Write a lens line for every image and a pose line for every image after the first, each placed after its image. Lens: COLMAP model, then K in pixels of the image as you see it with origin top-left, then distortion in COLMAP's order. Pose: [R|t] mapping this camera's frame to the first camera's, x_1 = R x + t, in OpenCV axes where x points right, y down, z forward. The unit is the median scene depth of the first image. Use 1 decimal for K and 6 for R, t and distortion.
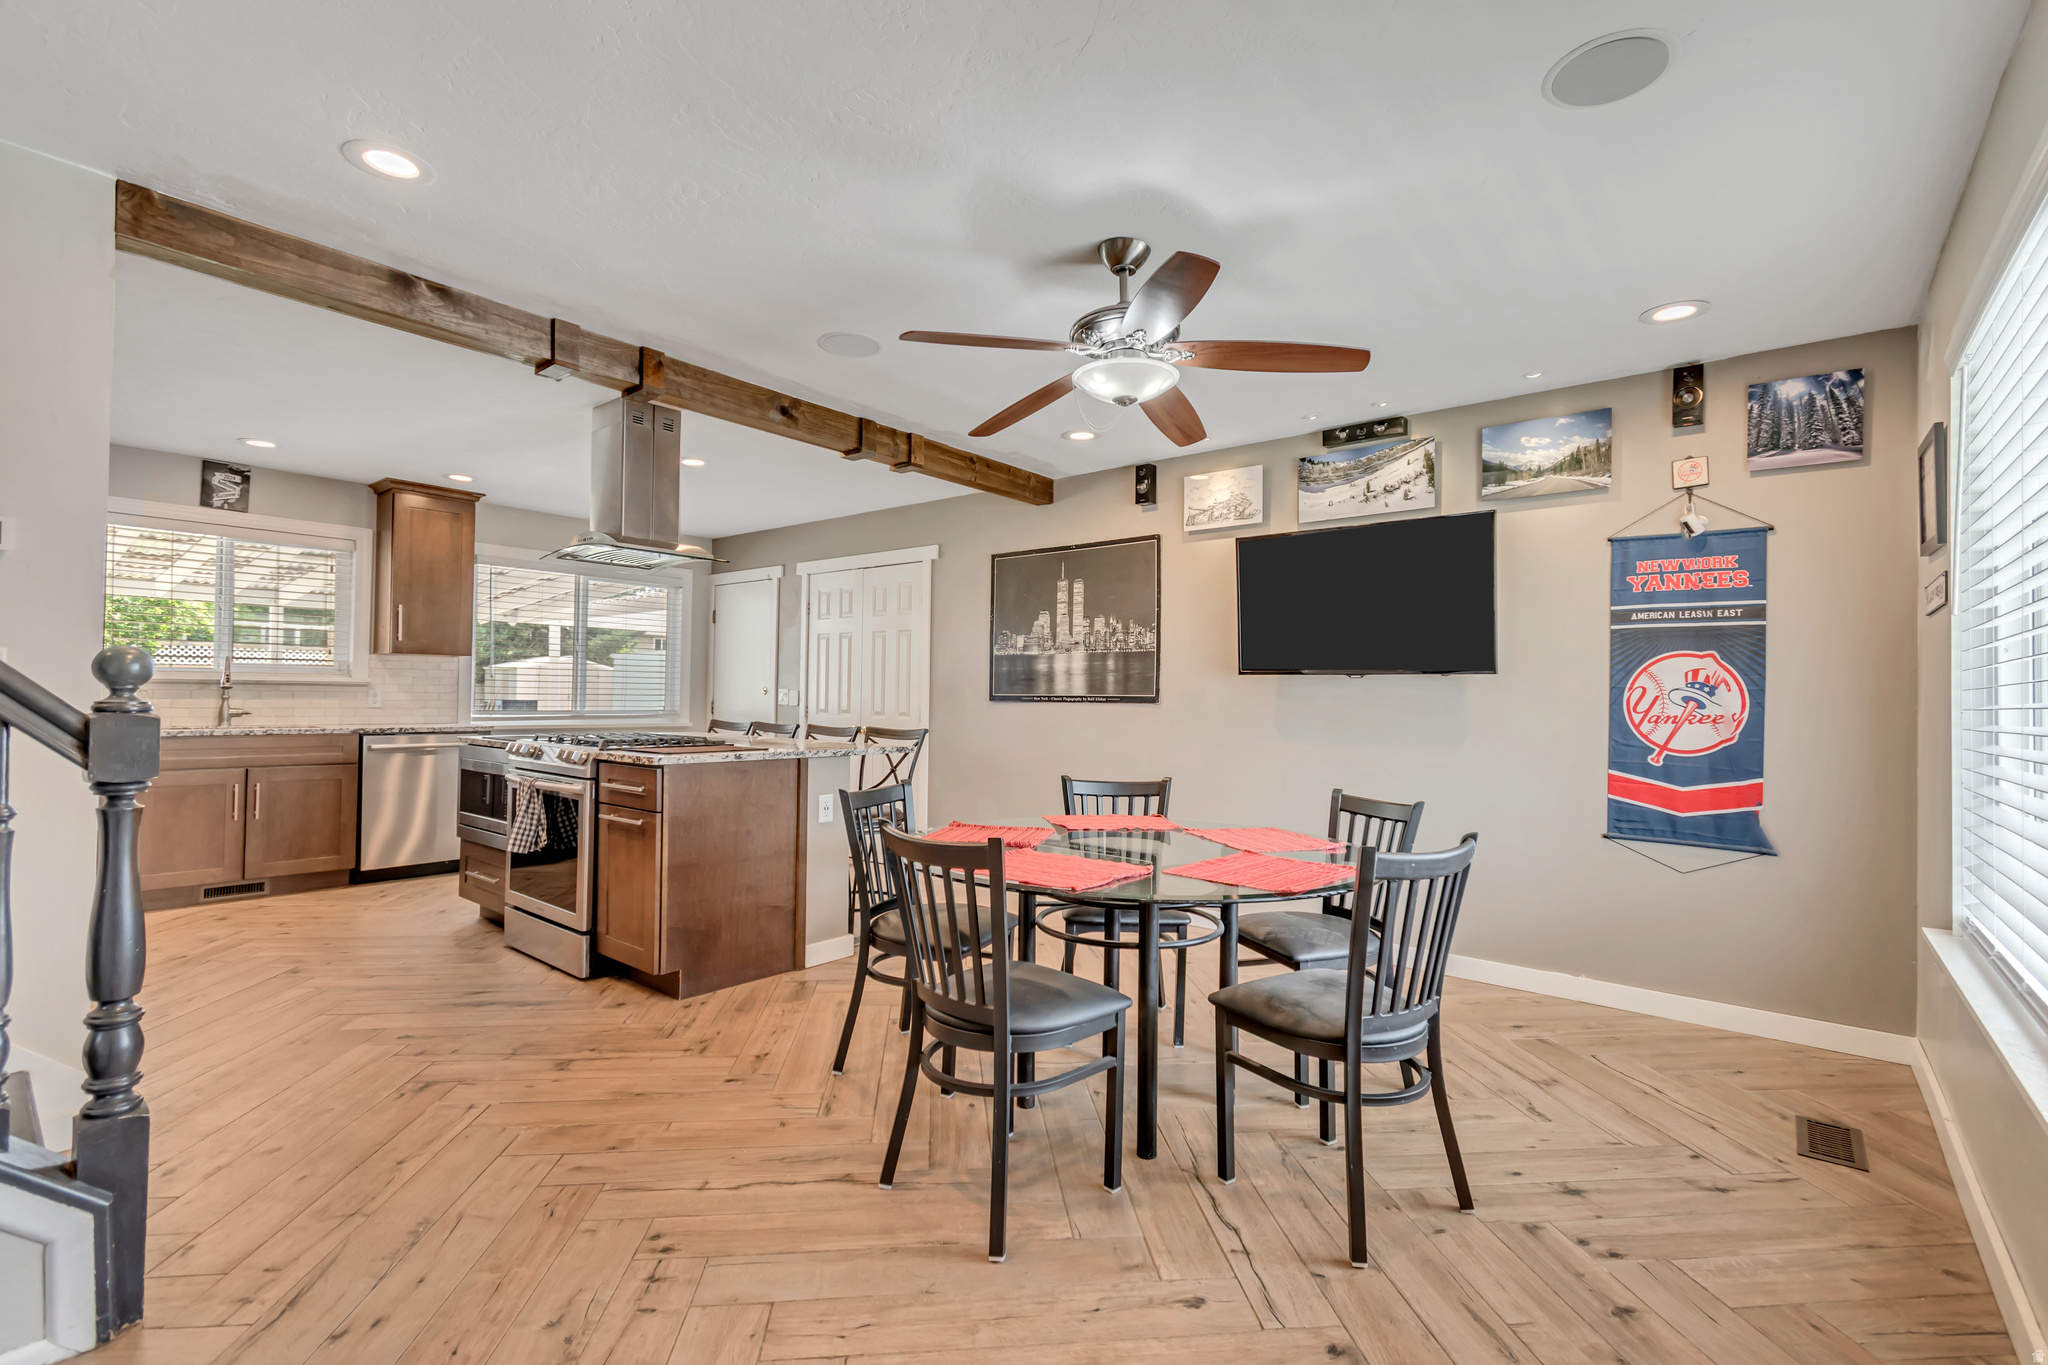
lens RADIAL K [[922.6, 0, 1023.7], [0, 922.6, 680.5], [0, 0, 1]] dist [-0.002318, -0.000784]
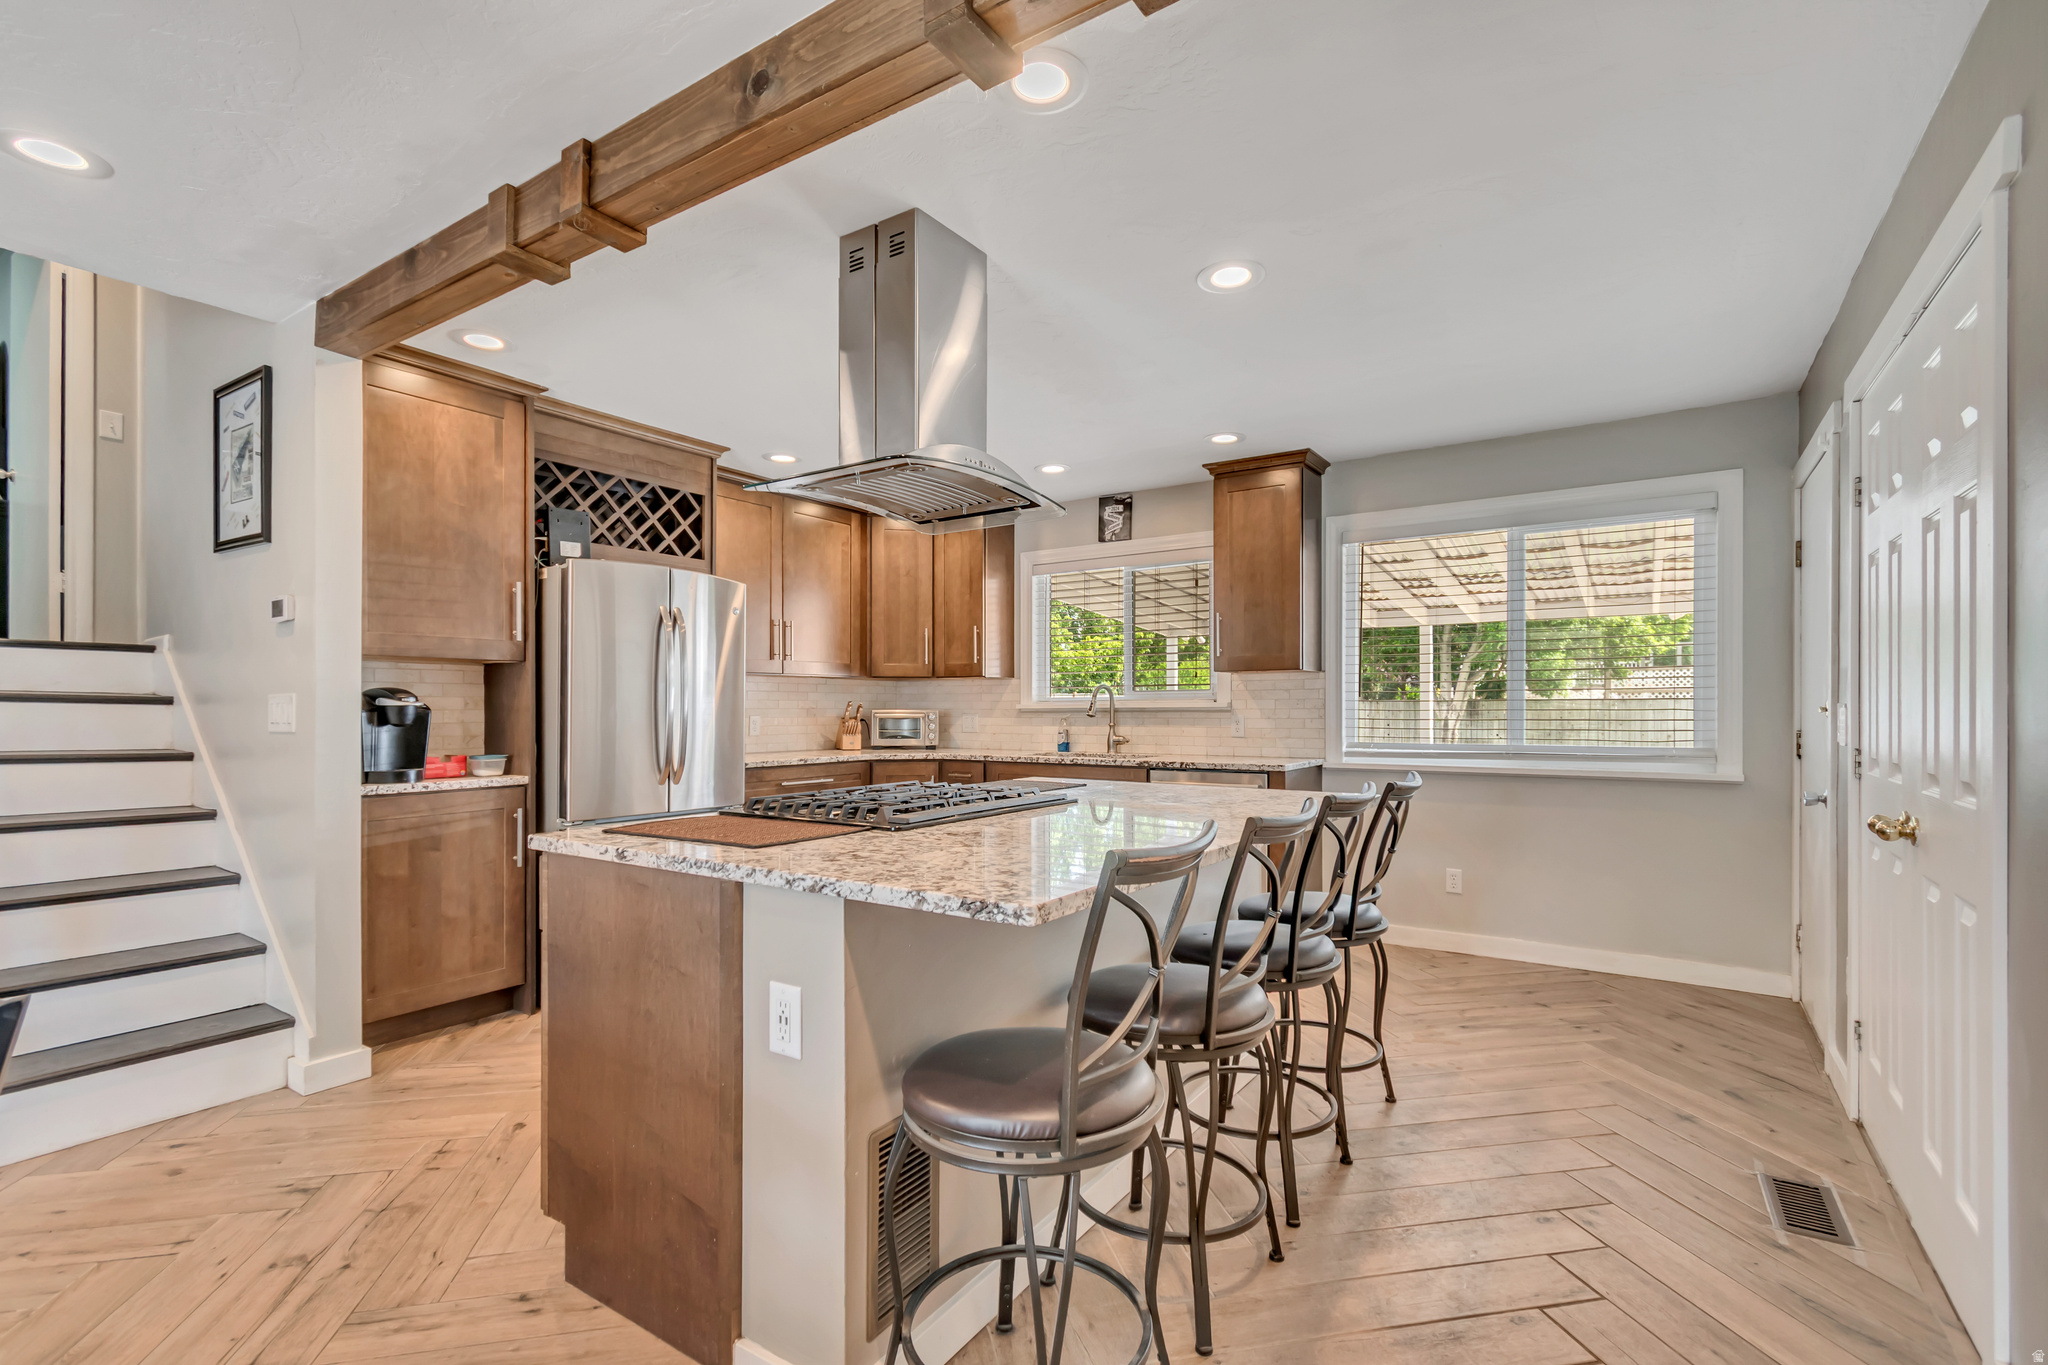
lens RADIAL K [[922.6, 0, 1035.0], [0, 922.6, 706.9], [0, 0, 1]] dist [-0.002318, -0.000784]
pose [[0.112099, -0.017523, -0.993543, 0.335298], [0.021052, 0.999662, -0.015255, 0.029525], [0.993474, -0.019206, 0.112430, 1.940140]]
